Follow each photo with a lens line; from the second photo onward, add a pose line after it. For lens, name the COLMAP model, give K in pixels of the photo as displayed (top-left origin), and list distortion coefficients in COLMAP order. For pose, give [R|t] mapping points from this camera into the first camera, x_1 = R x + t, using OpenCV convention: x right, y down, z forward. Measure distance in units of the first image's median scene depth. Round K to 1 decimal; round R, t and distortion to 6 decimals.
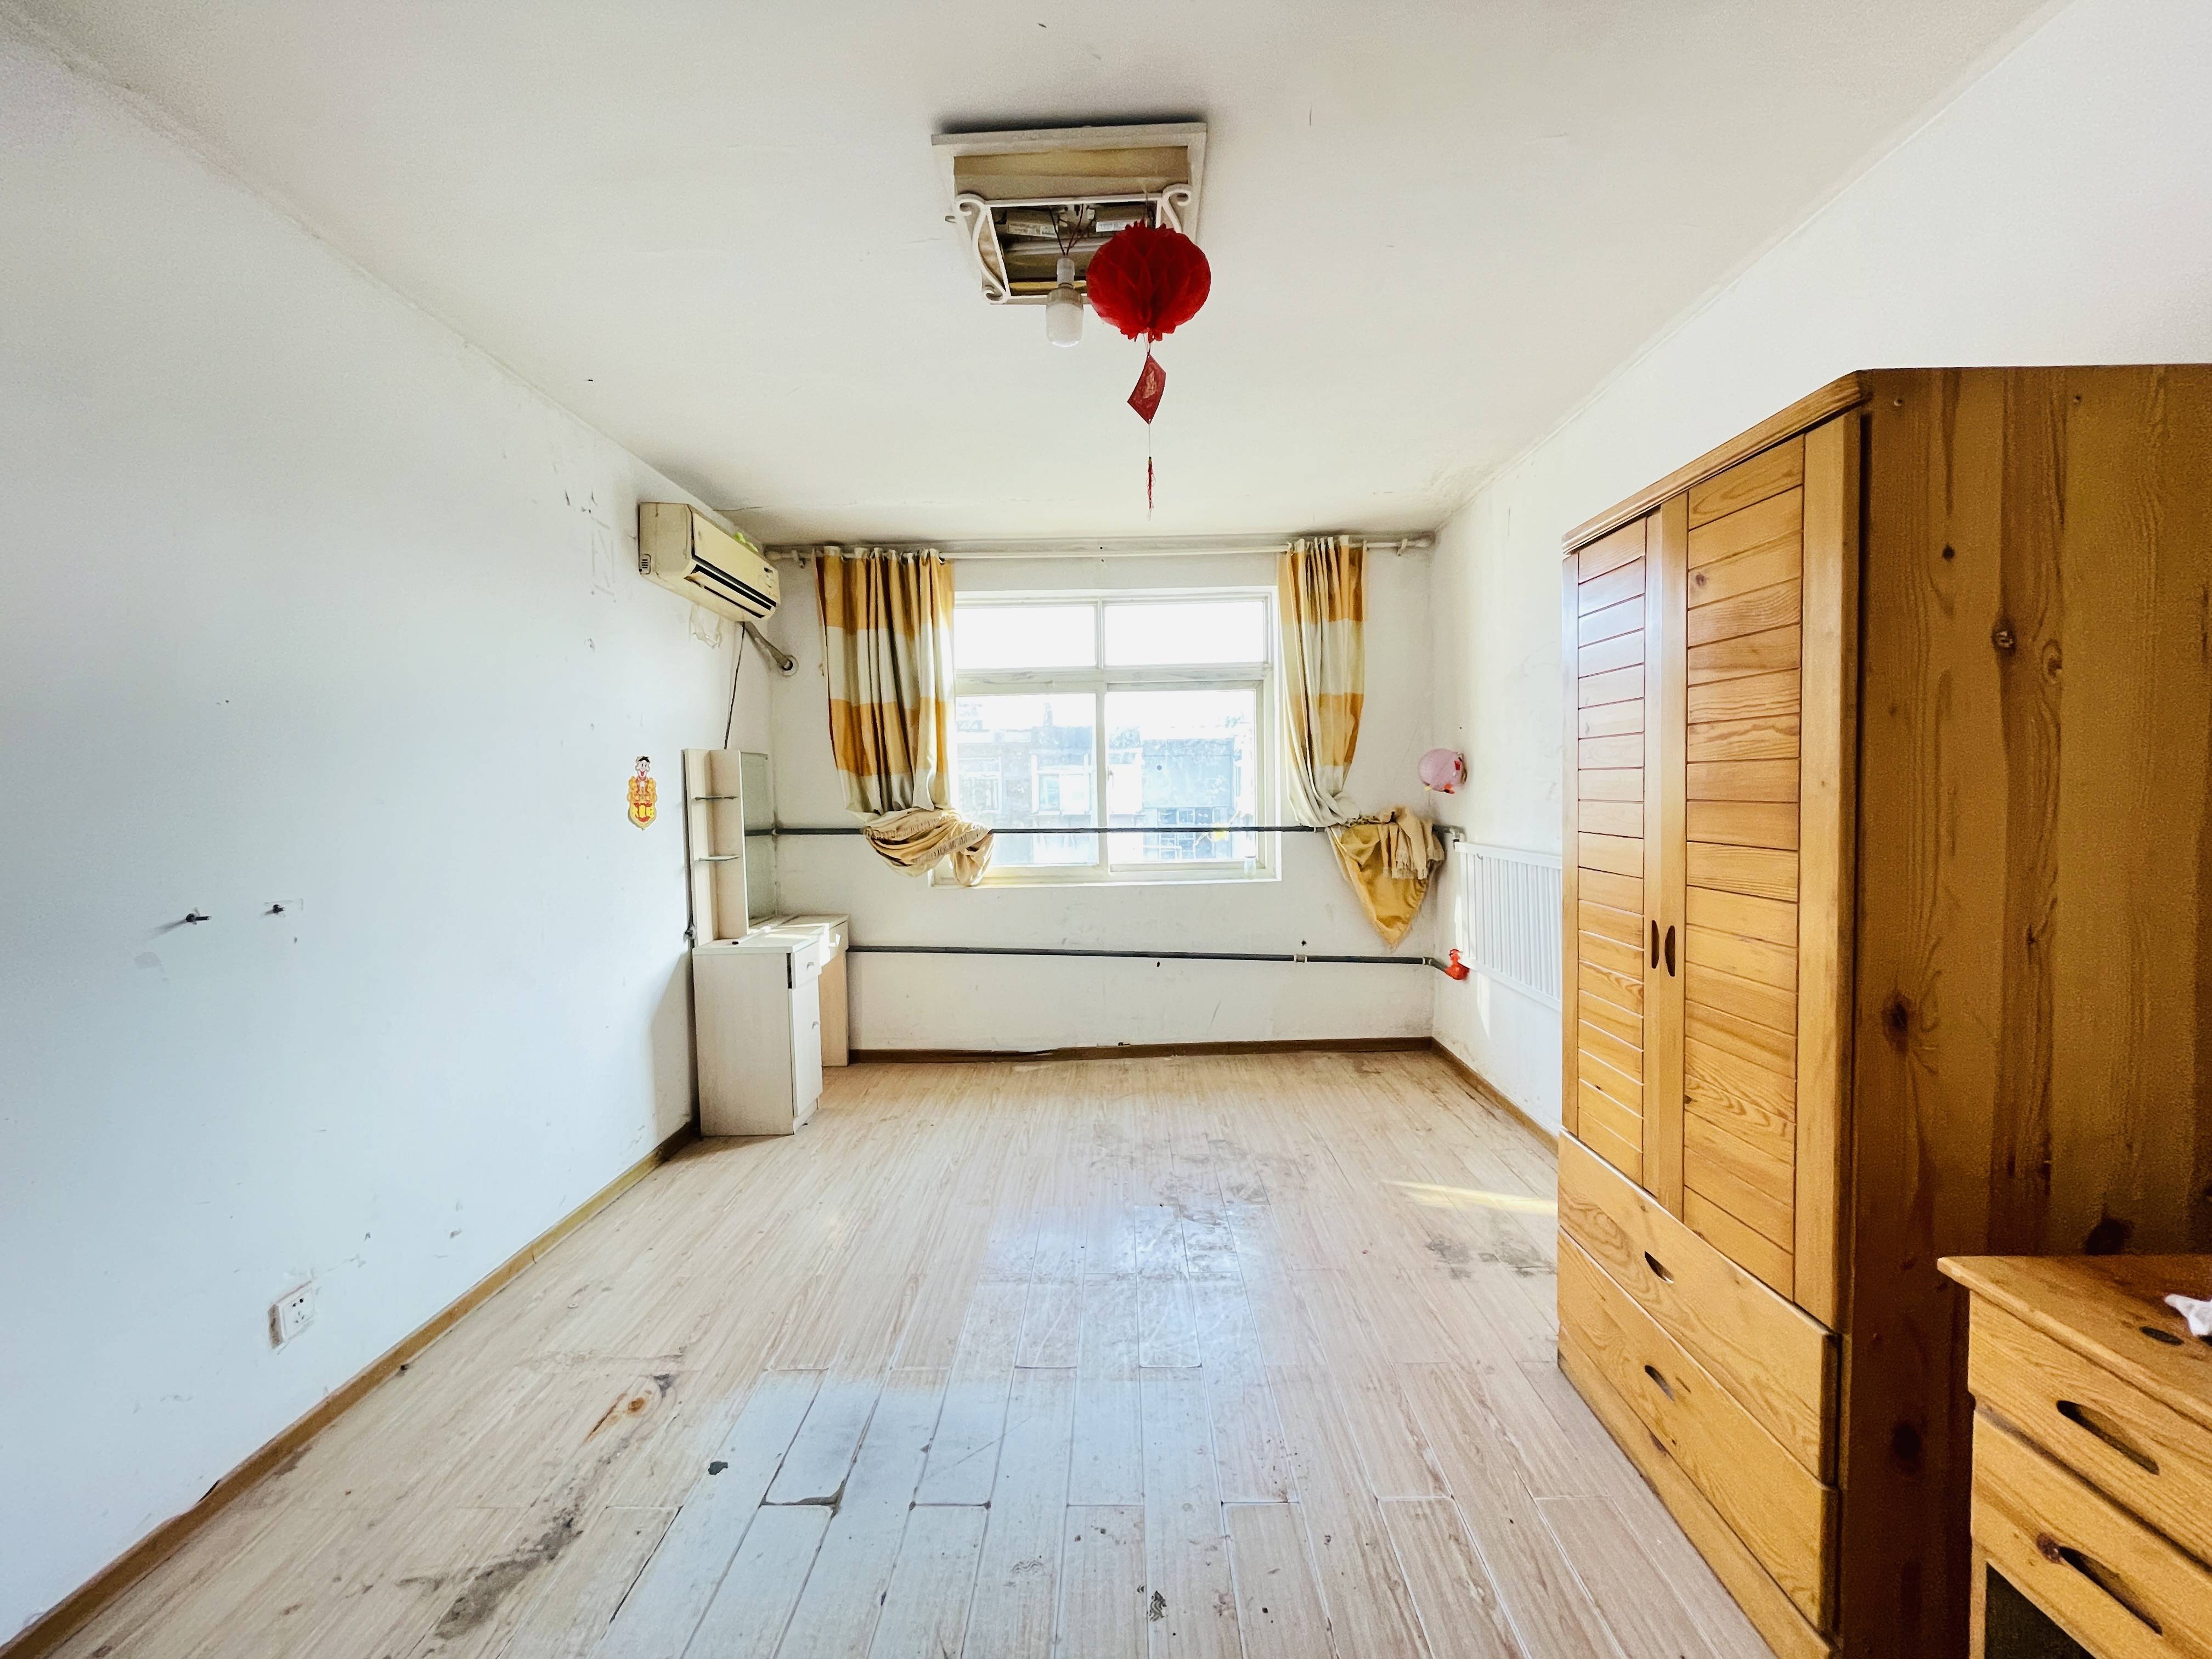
lens RADIAL K [[890.1, 0, 1103.4], [0, 890.1, 827.5], [0, 0, 1]] dist [-0.002004, -0.000723]
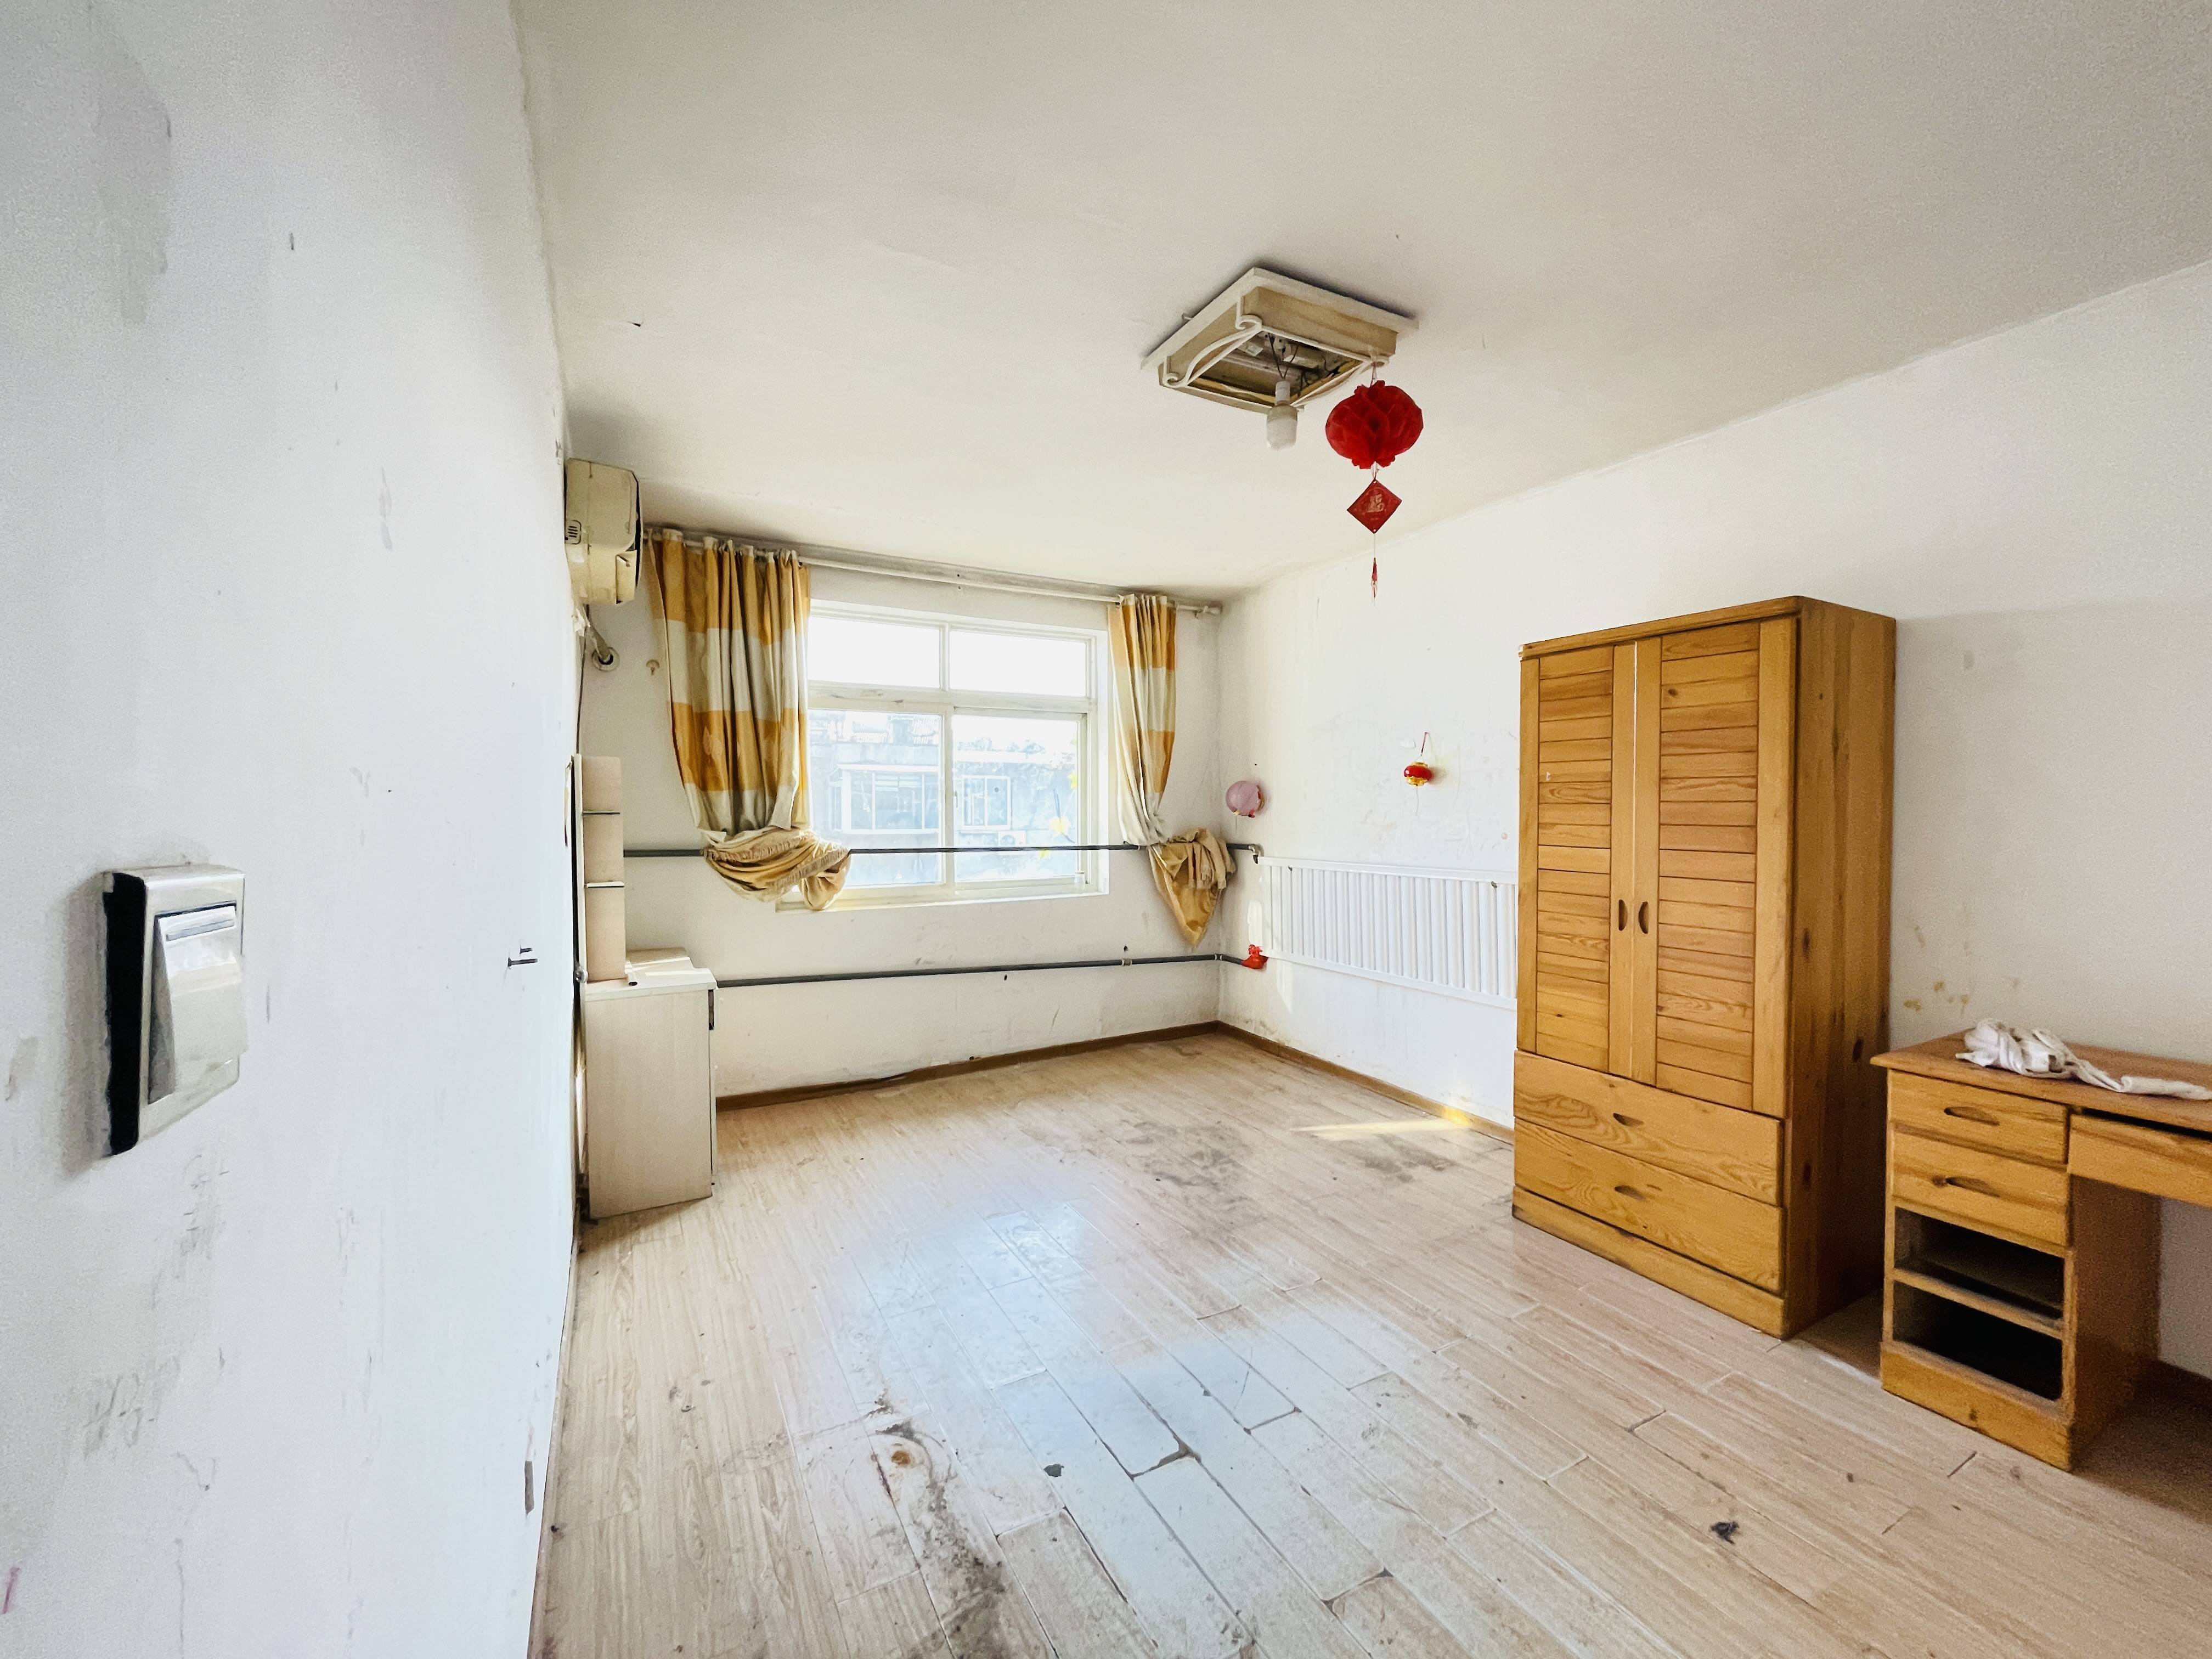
lens RADIAL K [[891.1, 0, 1106.0], [0, 891.1, 829.5], [0, 0, 1]] dist [-0.000852, -0.000112]
pose [[0.870735, 0.004257, 0.491734, -0.366405], [0.006600, 0.999771, -0.020342, 0.001781], [-0.491708, 0.020958, 0.870508, 0.025884]]
